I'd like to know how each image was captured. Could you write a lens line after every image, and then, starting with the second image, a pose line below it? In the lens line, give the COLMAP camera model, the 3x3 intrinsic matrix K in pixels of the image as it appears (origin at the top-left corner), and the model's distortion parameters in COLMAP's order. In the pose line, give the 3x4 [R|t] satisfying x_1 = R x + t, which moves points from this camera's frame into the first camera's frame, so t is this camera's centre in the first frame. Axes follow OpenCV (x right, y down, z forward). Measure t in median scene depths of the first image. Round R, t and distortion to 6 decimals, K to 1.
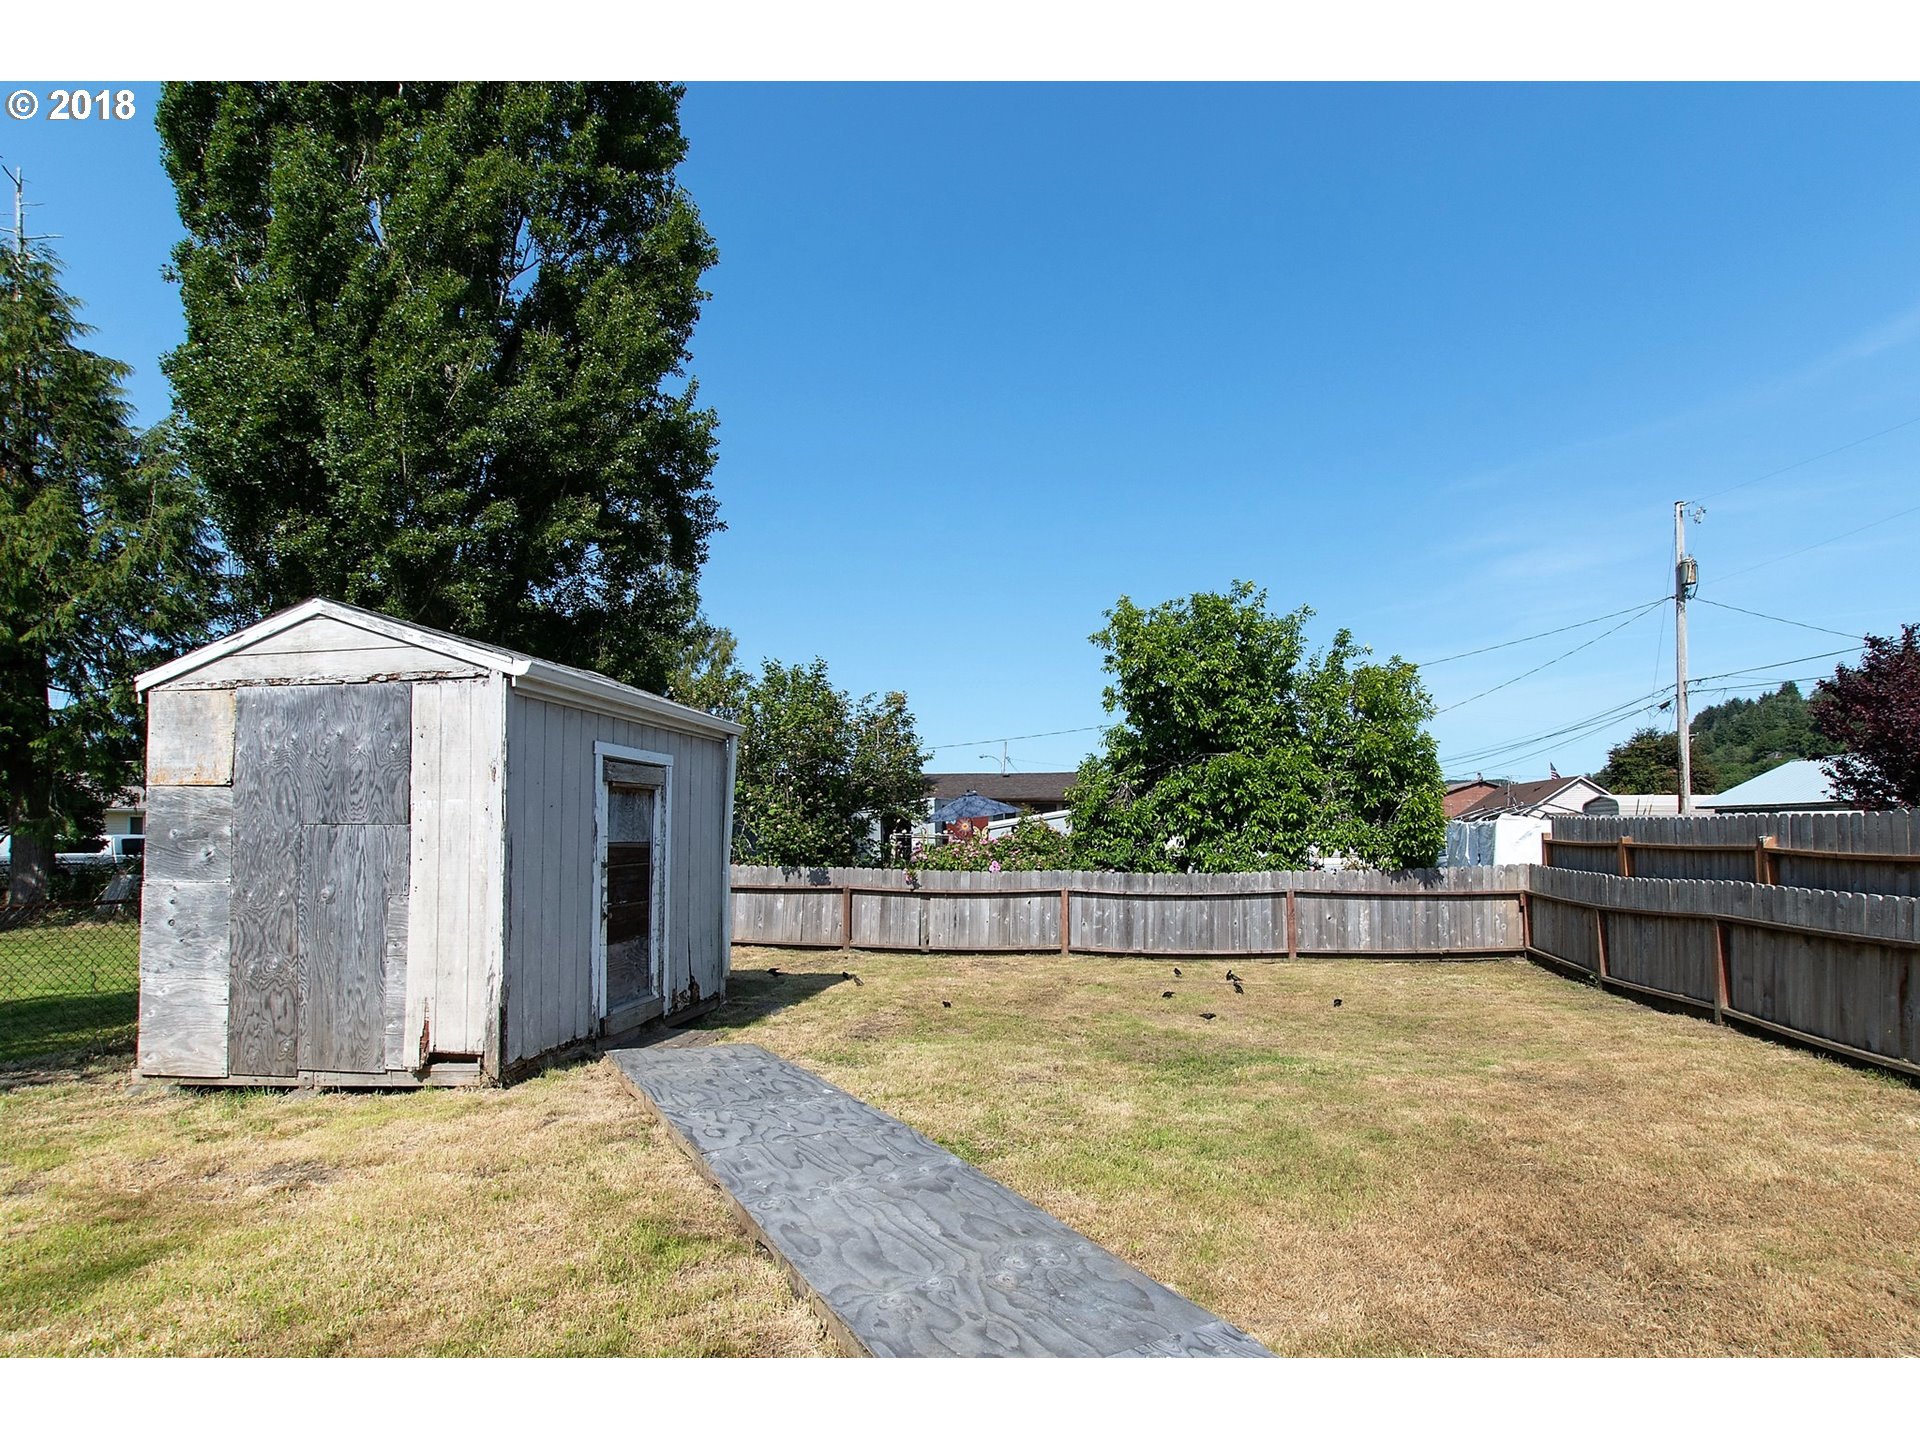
lens RADIAL K [[990.1, 0, 960.8], [0, 990.1, 810.4], [0, 0, 1]] dist [0.000346, -0.000625]
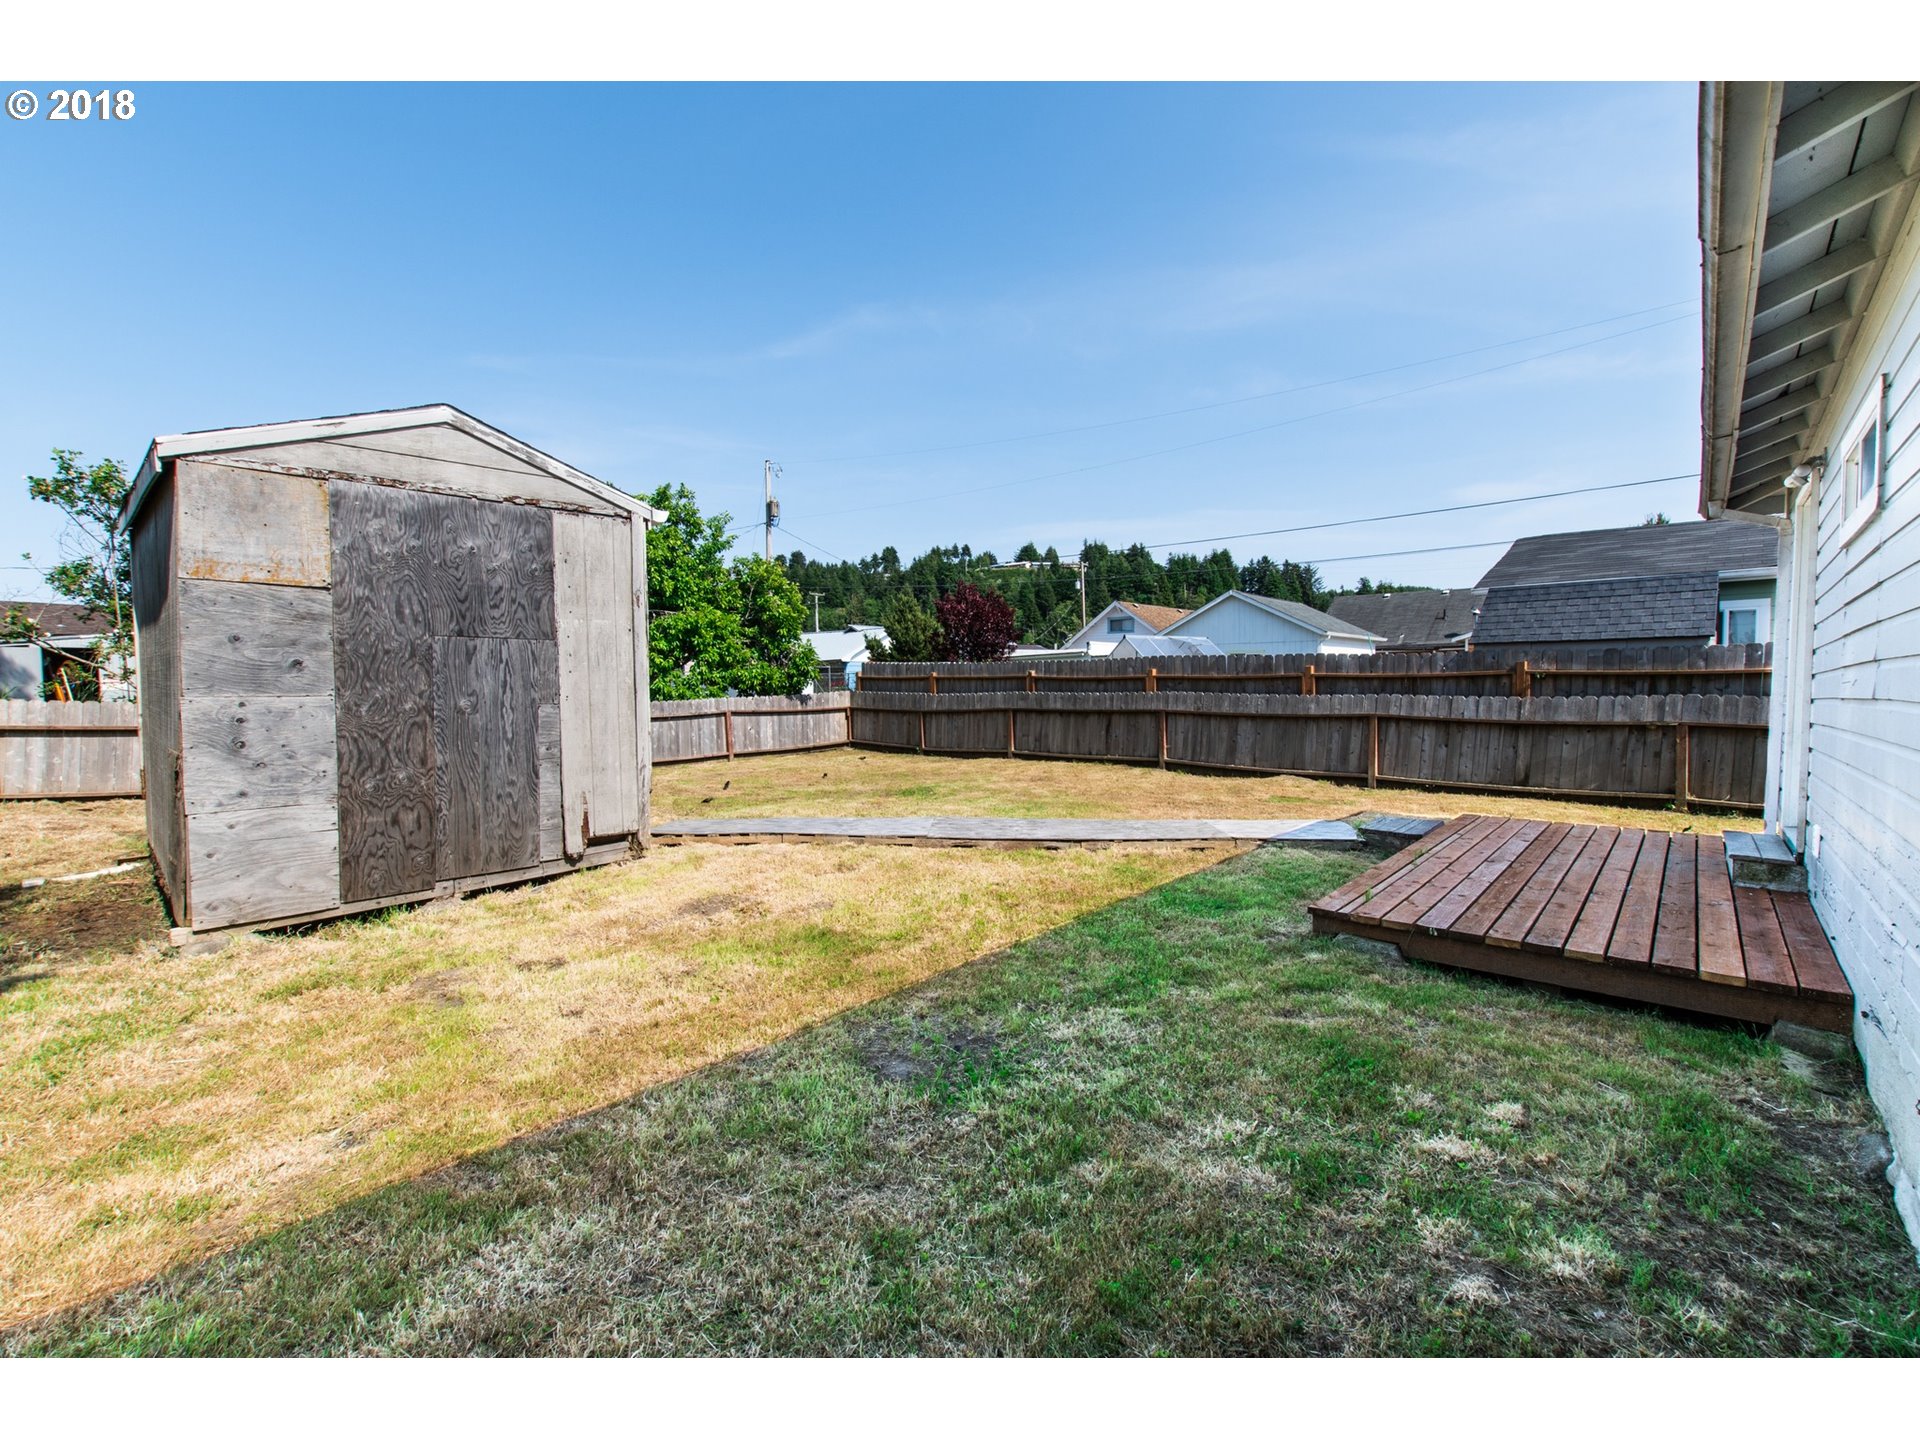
lens RADIAL K [[828.6, 0, 960.4], [0, 828.6, 716.1], [0, 0, 1]] dist [0.007829, -0.003642]
pose [[0.573381, -0.034505, 0.818562, -1.039067], [-0.016622, 0.998417, 0.053730, 0.040736], [-0.819120, -0.044413, 0.571900, 0.091372]]
